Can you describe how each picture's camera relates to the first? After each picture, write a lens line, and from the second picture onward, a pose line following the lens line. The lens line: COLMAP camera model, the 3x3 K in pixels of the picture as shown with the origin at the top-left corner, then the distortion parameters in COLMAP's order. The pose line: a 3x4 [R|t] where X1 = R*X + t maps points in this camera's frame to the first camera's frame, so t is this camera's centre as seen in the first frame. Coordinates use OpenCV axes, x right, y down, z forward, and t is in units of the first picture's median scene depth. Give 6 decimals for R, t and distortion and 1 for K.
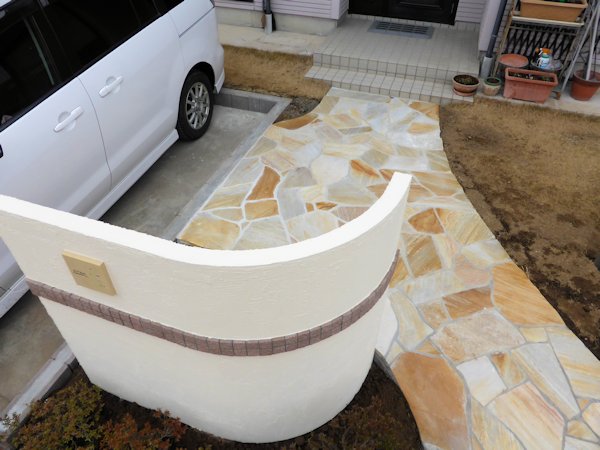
lens RADIAL K [[440.4, 0, 301.8], [0, 440.4, 229.9], [0, 0, 1]] dist [-0.053562, 0.051753]
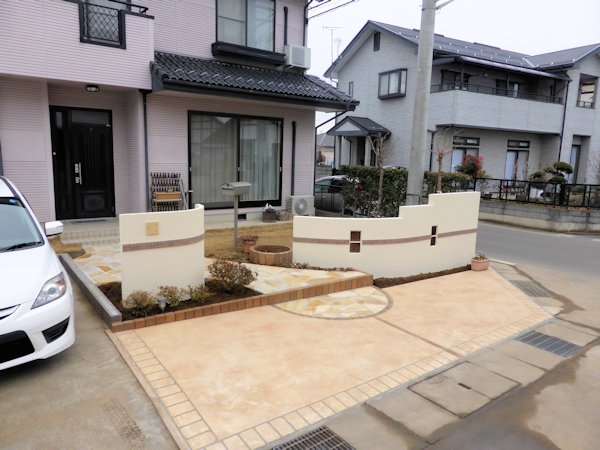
lens RADIAL K [[440.4, 0, 303.3], [0, 440.4, 225.6], [0, 0, 1]] dist [-0.053562, 0.051753]
pose [[0.545263, -0.122368, 0.829286, -1.192916], [0.541037, 0.807015, -0.236655, 0.691680], [-0.640287, 0.577714, 0.506241, -0.722211]]
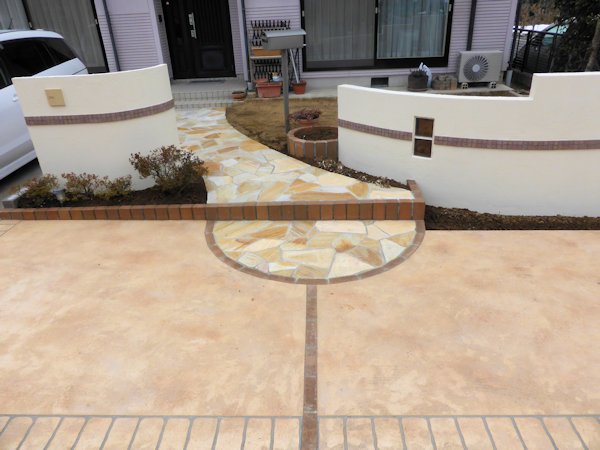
lens RADIAL K [[440.4, 0, 302.1], [0, 440.4, 228.7], [0, 0, 1]] dist [-0.053562, 0.051753]
pose [[0.950243, -0.179294, 0.254740, 0.074743], [0.239872, 0.942885, -0.231150, 0.819844], [-0.198747, 0.280753, 0.938977, -0.741515]]
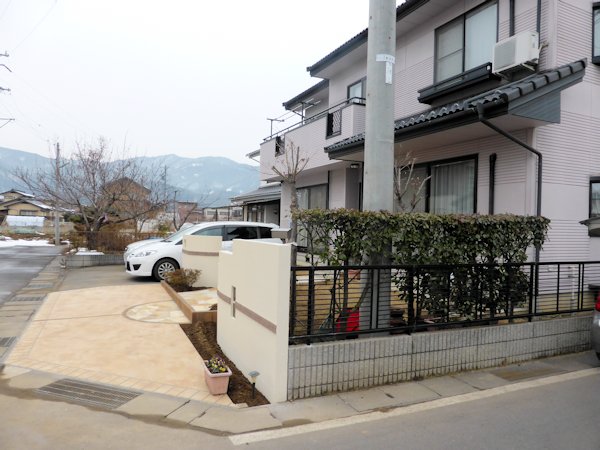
lens RADIAL K [[440.4, 0, 300.0], [0, 440.4, 227.6], [0, 0, 1]] dist [-0.053562, 0.051753]
pose [[0.700311, 0.019755, -0.713565, 2.478544], [-0.498464, 0.729077, -0.469021, 0.982928], [0.510978, 0.684147, 0.520427, -0.815113]]
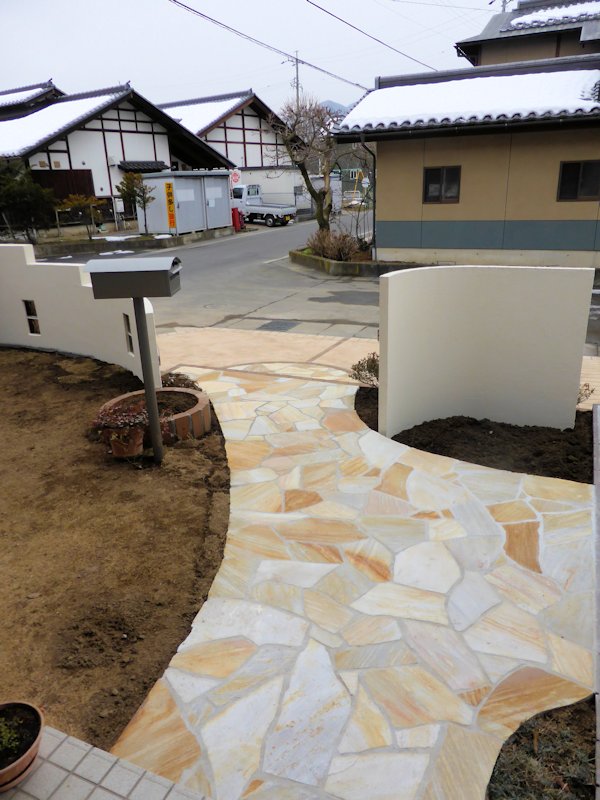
lens RADIAL K [[587.2, 0, 295.1], [0, 587.2, 401.4], [0, 0, 1]] dist [-0.053562, 0.051753]
pose [[-0.995225, -0.002072, 0.097586, 0.161782], [0.085840, 0.457343, 0.885138, -0.938961], [-0.046464, 0.889288, -0.454981, 1.159077]]
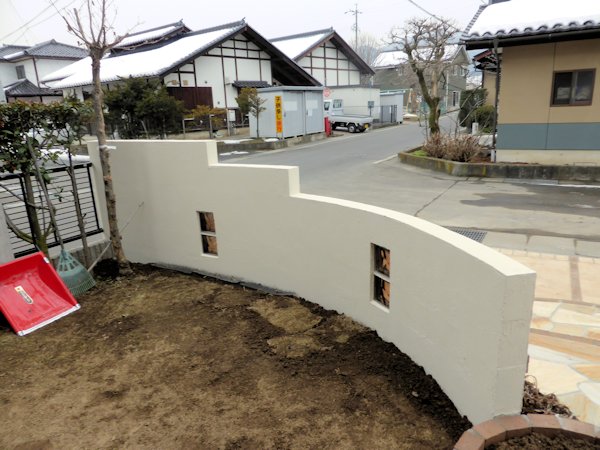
lens RADIAL K [[440.4, 0, 300.5], [0, 440.4, 227.7], [0, 0, 1]] dist [-0.053562, 0.051753]
pose [[-0.982949, -0.009565, 0.183629, 0.774101], [0.150555, 0.531468, 0.833591, -0.346332], [-0.105566, 0.847024, -0.520966, 0.625711]]
